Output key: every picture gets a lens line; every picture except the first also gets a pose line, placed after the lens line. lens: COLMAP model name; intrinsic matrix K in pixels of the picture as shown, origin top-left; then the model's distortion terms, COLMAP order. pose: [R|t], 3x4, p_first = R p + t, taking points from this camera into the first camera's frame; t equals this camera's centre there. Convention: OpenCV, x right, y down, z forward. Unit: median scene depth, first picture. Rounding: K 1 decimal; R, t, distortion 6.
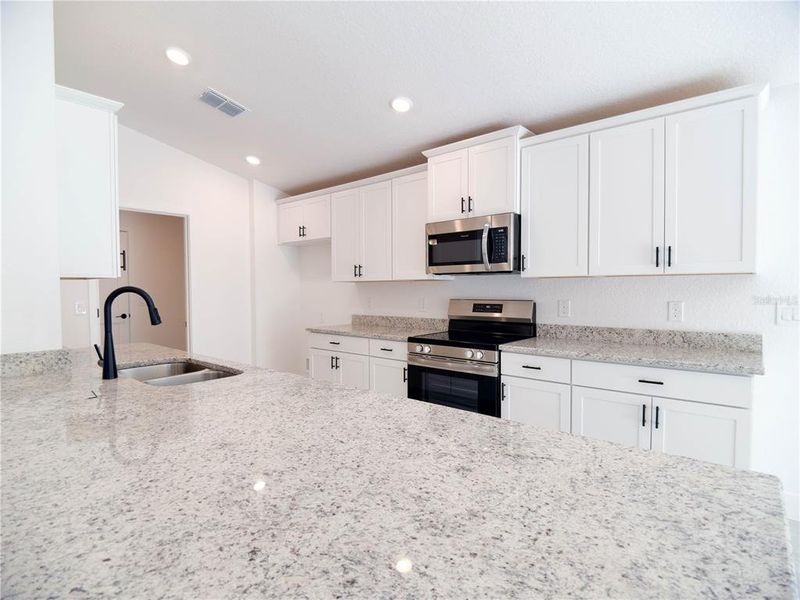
lens RADIAL K [[434.1, 0, 389.0], [0, 434.1, 303.8], [0, 0, 1]] dist [-0.000647, -0.000865]
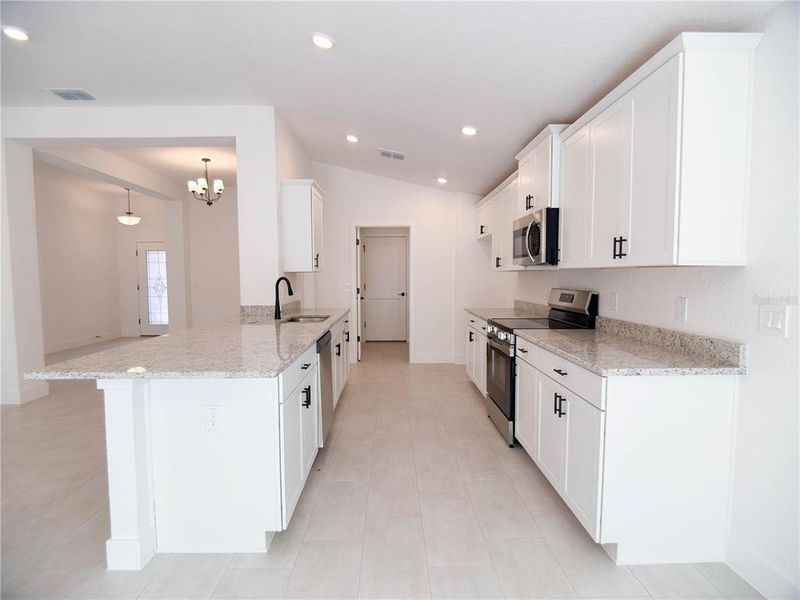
lens RADIAL K [[434.1, 0, 389.0], [0, 434.1, 303.8], [0, 0, 1]] dist [-0.000647, -0.000865]
pose [[0.640051, 0.054795, -0.766376, 0.872885], [-0.027606, 0.998450, 0.048333, -0.016594], [0.767836, -0.009779, 0.640571, 0.020138]]
